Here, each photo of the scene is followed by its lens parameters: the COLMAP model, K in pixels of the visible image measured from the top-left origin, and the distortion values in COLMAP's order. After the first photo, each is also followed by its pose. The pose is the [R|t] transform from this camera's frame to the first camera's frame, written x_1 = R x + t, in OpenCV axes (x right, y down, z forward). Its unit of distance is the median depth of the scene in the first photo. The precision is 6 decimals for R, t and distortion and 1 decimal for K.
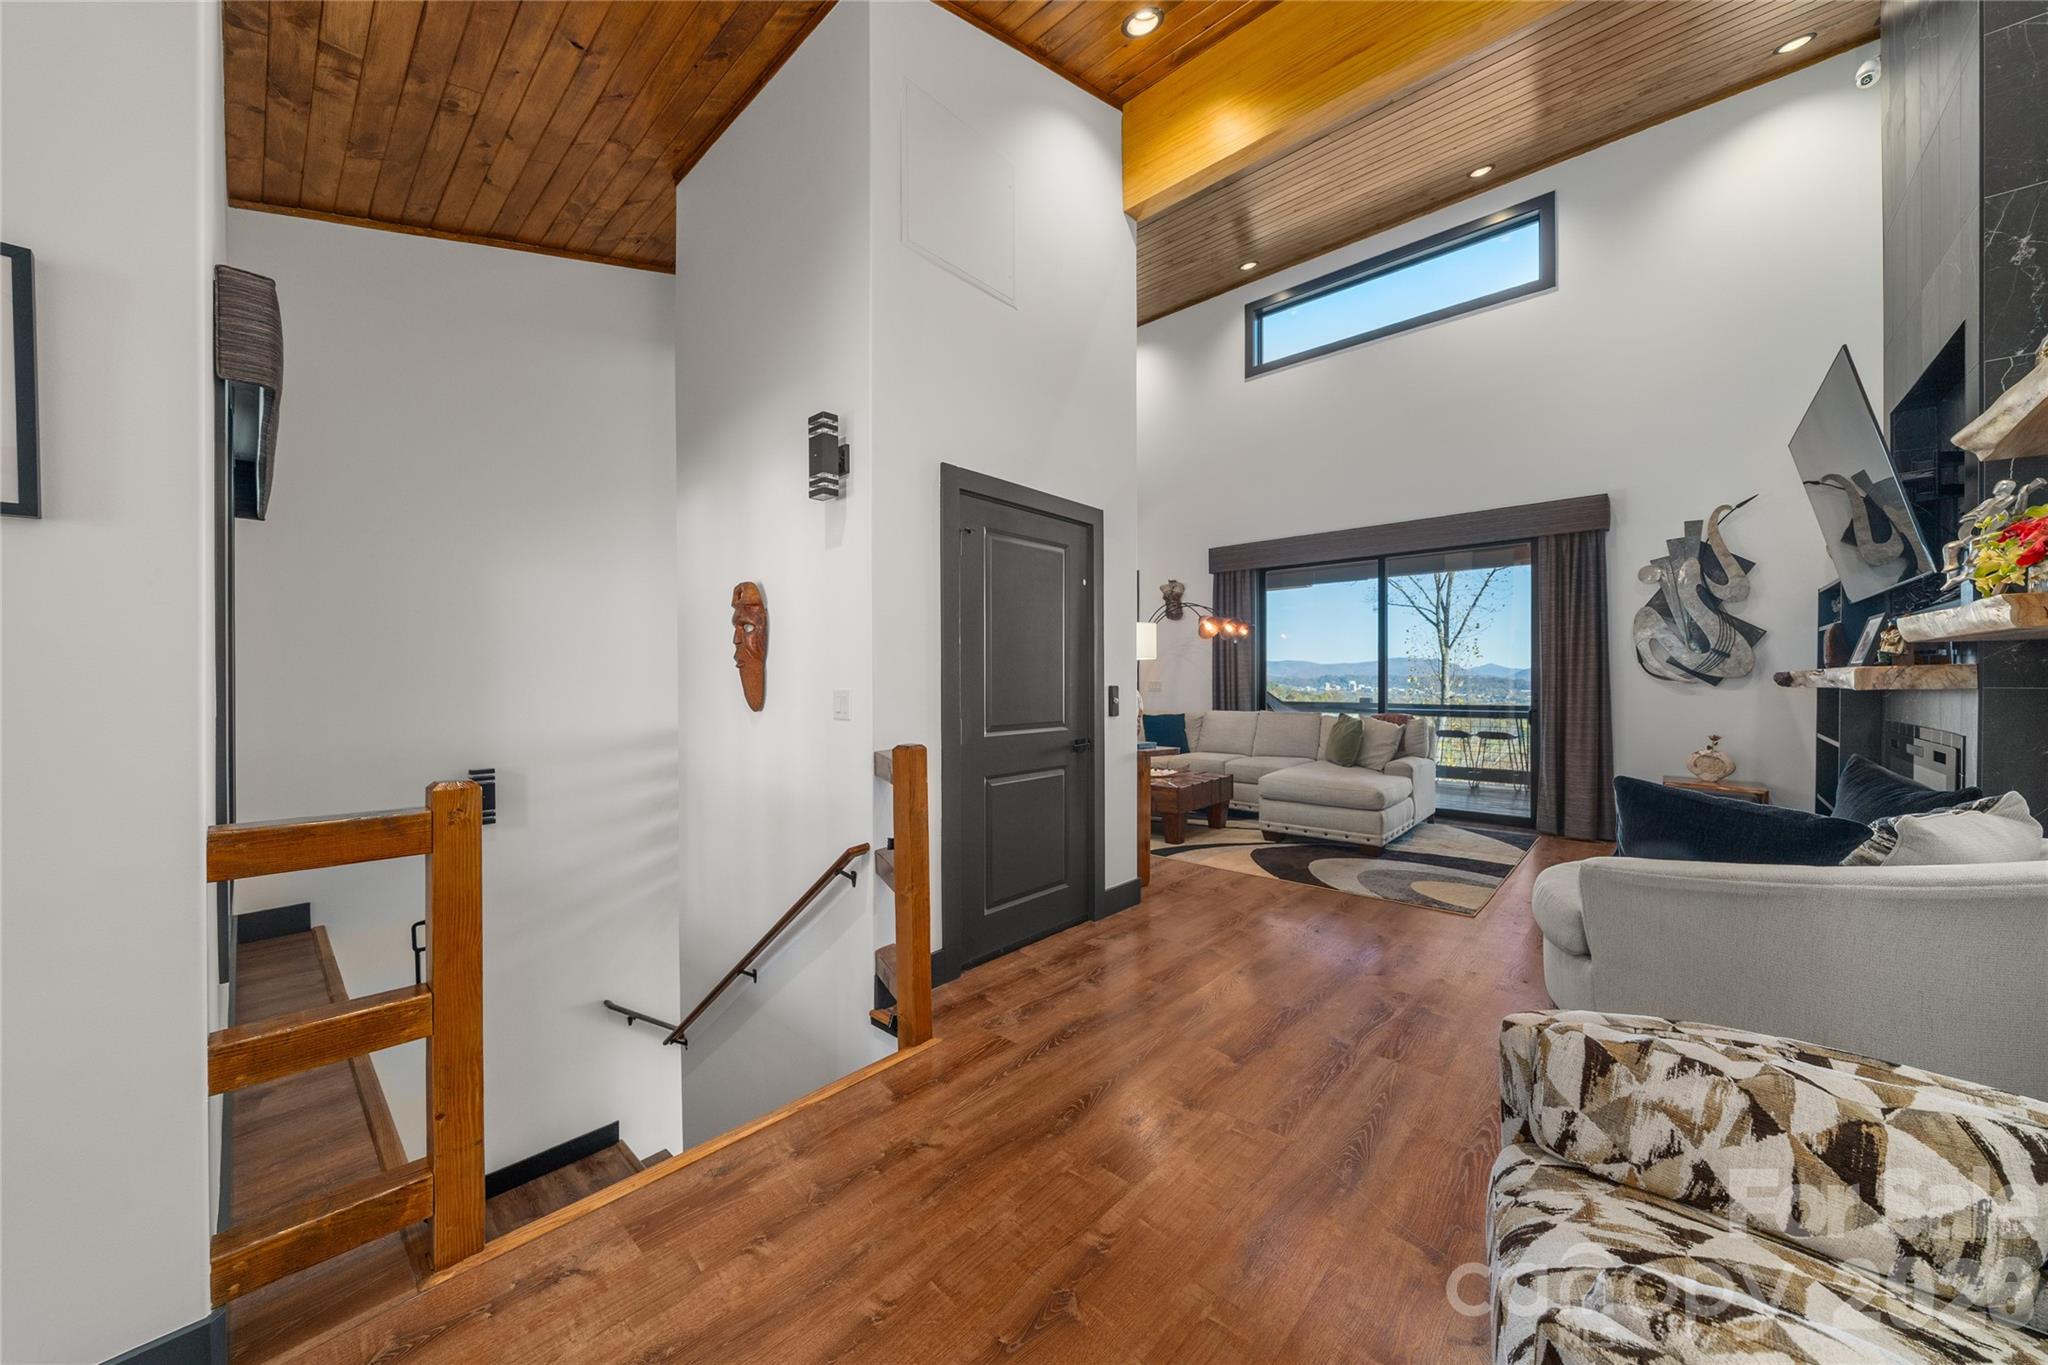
lens RADIAL K [[715.6, 0, 1024.0], [0, 715.6, 682.5], [0, 0, 1]] dist [0.000058, 0.000019]
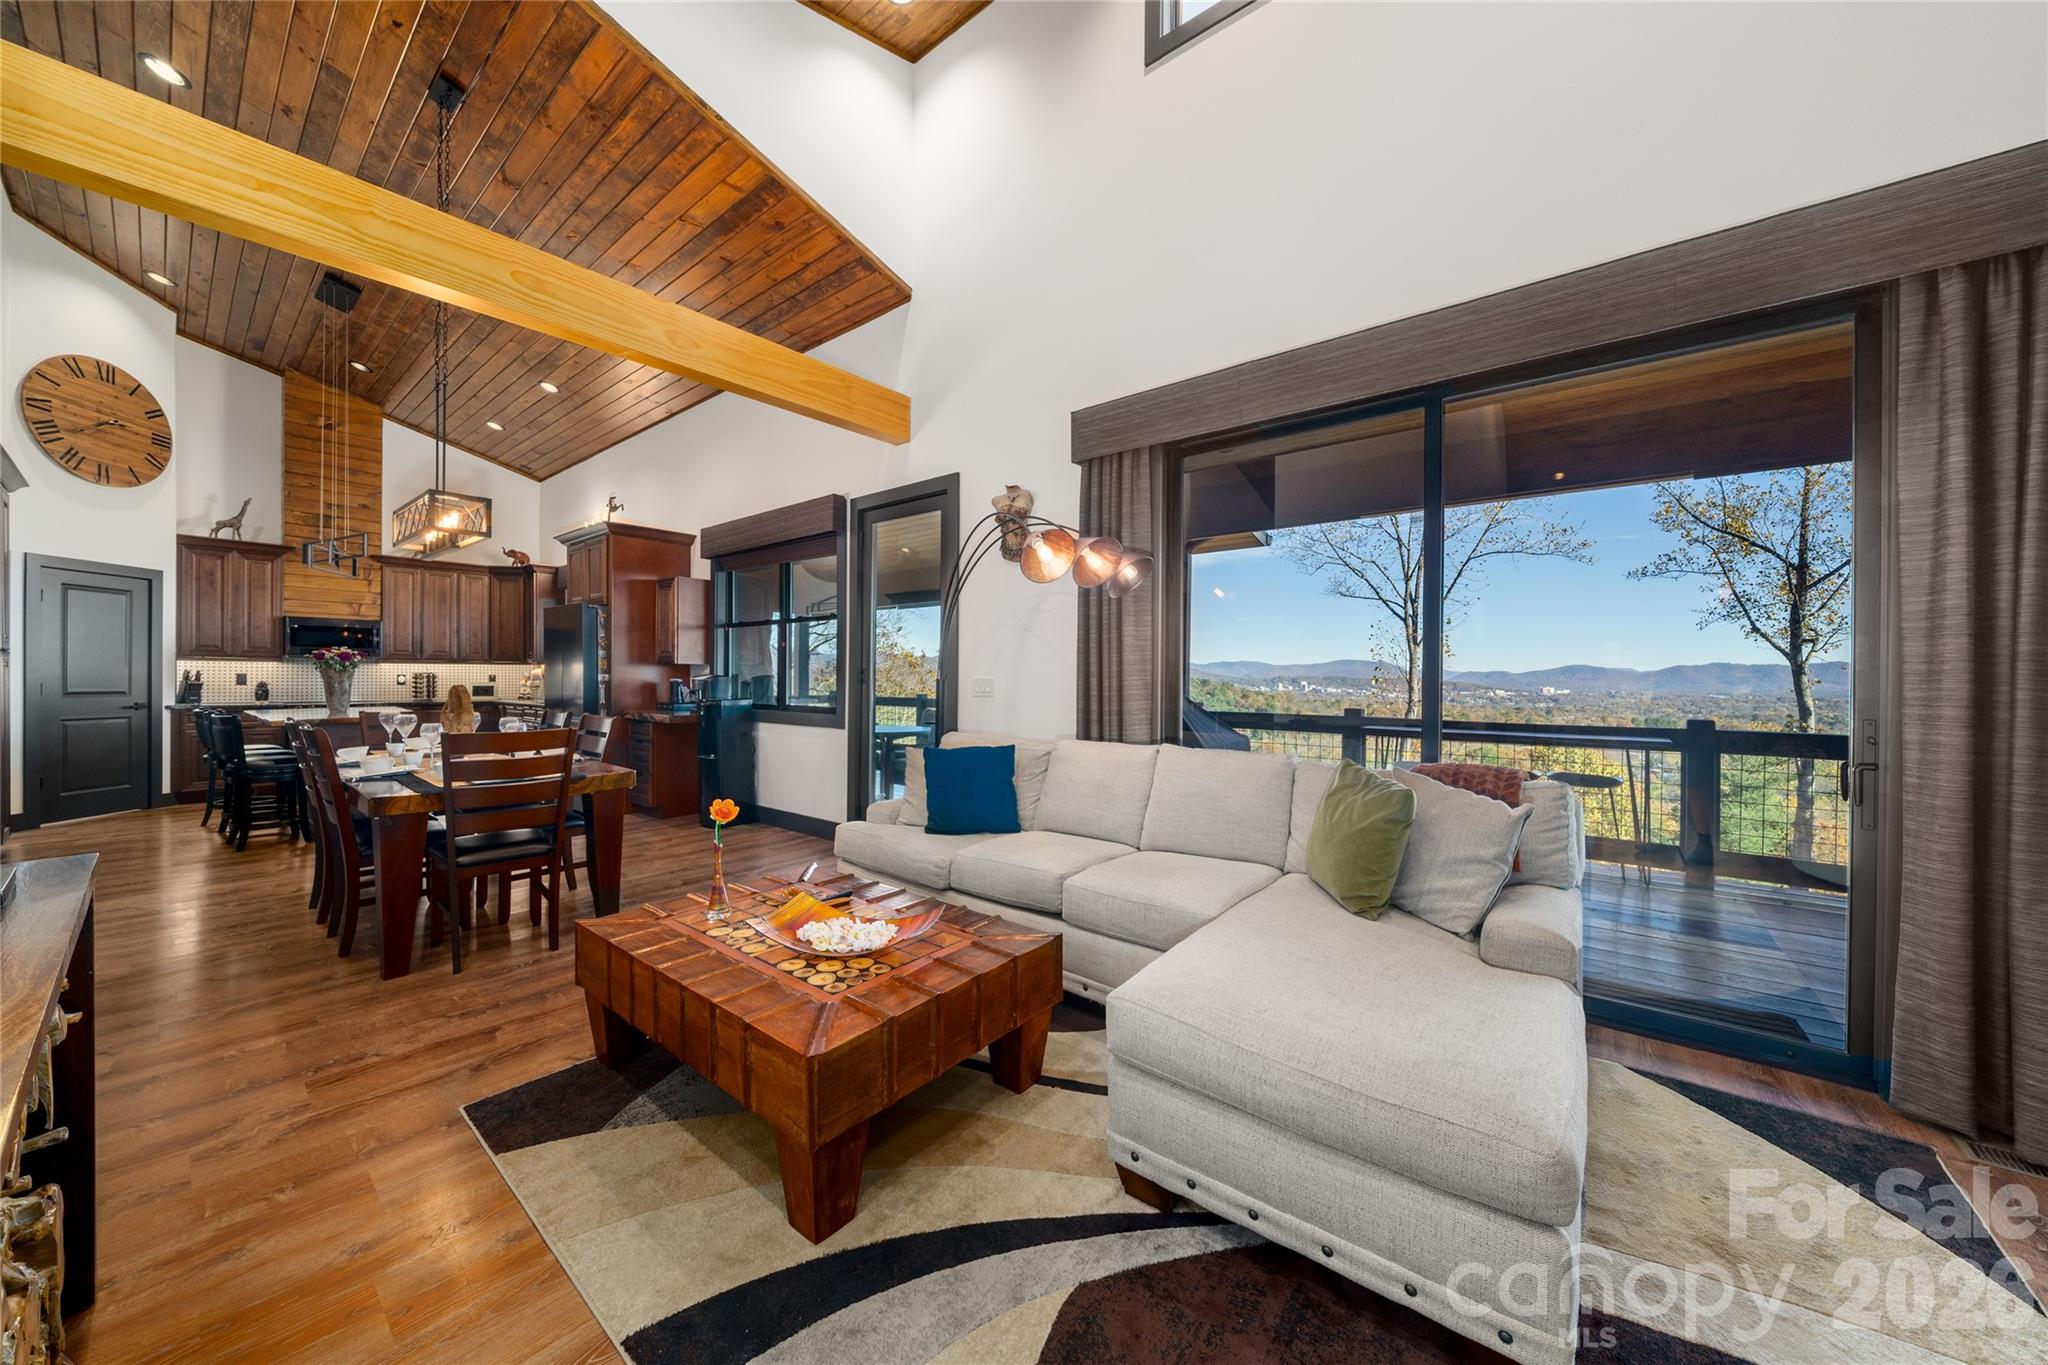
lens RADIAL K [[715.6, 0, 1024.0], [0, 715.6, 682.5], [0, 0, 1]] dist [0.000058, 0.000019]
pose [[0.998391, 0.009059, 0.055972, 0.202742], [-0.009240, 0.999953, 0.002971, -0.000482], [-0.055942, -0.003484, 0.998428, 0.514780]]
